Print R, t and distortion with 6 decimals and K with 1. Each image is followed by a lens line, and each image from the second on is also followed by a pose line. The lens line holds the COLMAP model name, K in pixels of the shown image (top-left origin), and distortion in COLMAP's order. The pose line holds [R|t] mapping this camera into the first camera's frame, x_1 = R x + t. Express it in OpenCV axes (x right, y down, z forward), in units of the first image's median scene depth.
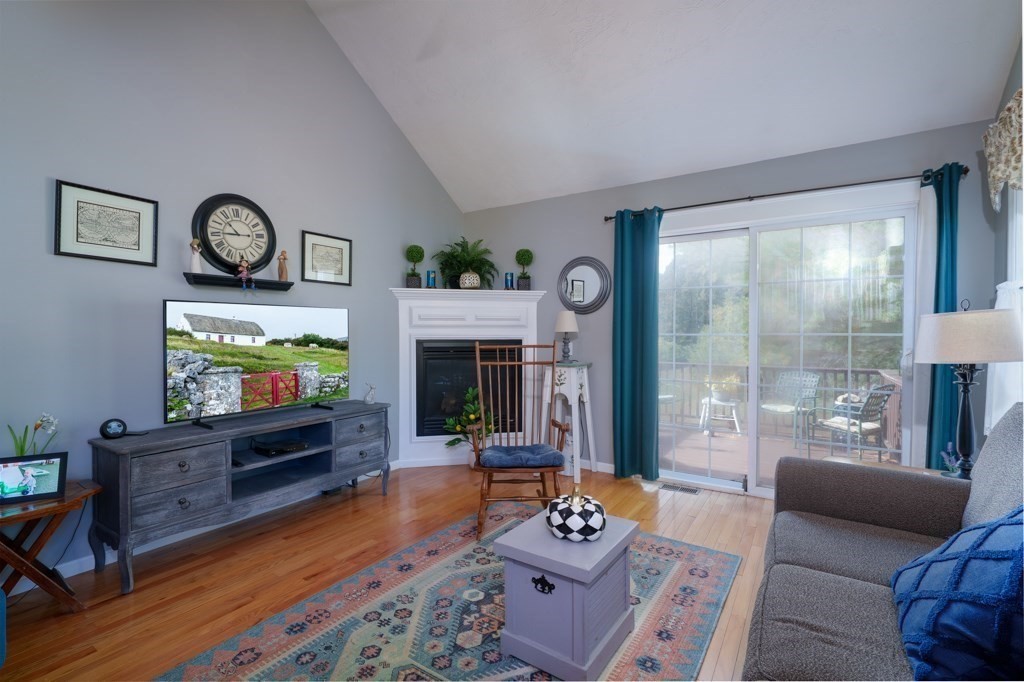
lens RADIAL K [[460.2, 0, 513.2], [0, 460.2, 340.6], [0, 0, 1]] dist [-0.012909, -0.000168]
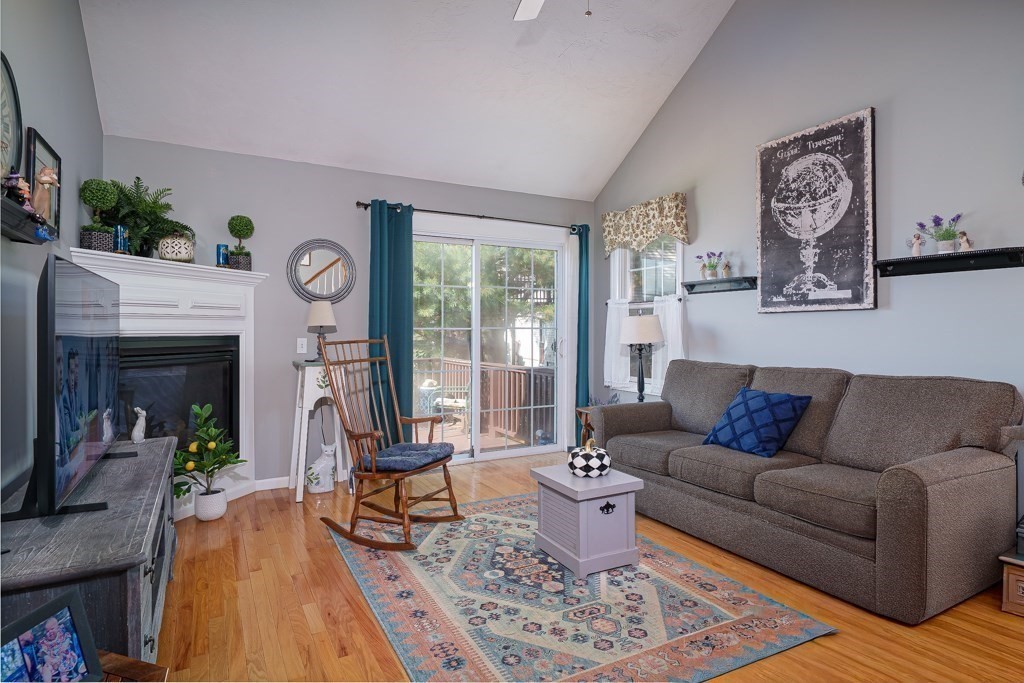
lens RADIAL K [[573.0, 0, 513.3], [0, 573.0, 335.1], [0, 0, 1]] dist [0.006783, 0.000439]
pose [[0.464943, -0.010246, 0.885281, -1.237743], [0.011661, 0.999917, 0.005448, -0.005241], [-0.885264, 0.007791, 0.465024, 0.337899]]
